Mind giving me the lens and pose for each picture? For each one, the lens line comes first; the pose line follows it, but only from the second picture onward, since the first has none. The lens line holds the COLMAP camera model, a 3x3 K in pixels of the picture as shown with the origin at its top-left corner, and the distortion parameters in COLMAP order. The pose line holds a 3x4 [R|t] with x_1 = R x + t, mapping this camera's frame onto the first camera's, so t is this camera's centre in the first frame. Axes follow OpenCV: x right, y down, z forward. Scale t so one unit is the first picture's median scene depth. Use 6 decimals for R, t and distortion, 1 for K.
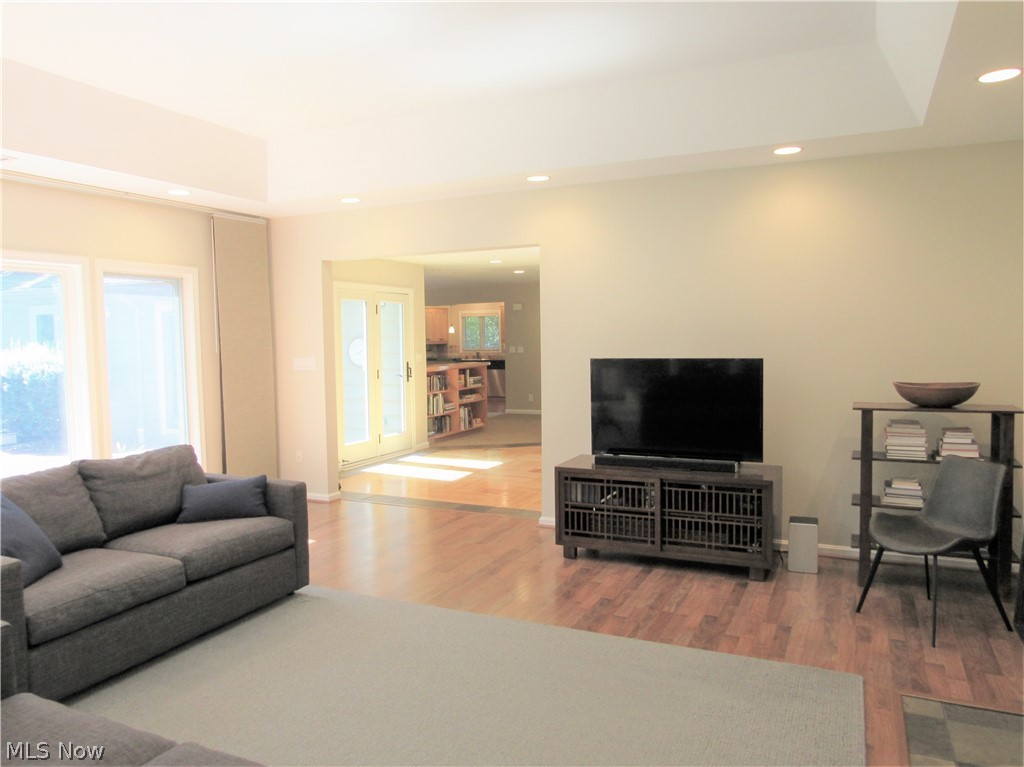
lens RADIAL K [[752.9, 0, 512.0], [0, 752.9, 383.5], [0, 0, 1]] dist [-0.007754, -0.002955]
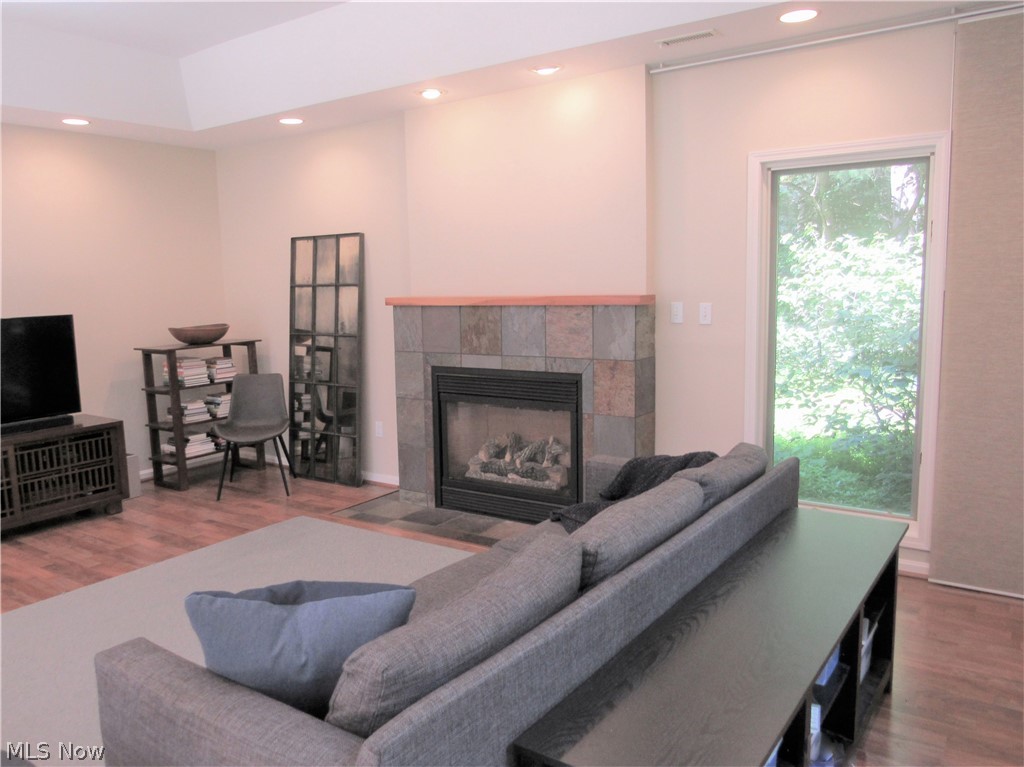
lens RADIAL K [[752.9, 0, 512.0], [0, 752.9, 383.5], [0, 0, 1]] dist [-0.007754, -0.002955]
pose [[0.178668, -0.122873, 0.976207, -0.639558], [0.087554, 0.990221, 0.108613, 0.003615], [-0.980006, 0.066066, 0.187679, 0.213521]]
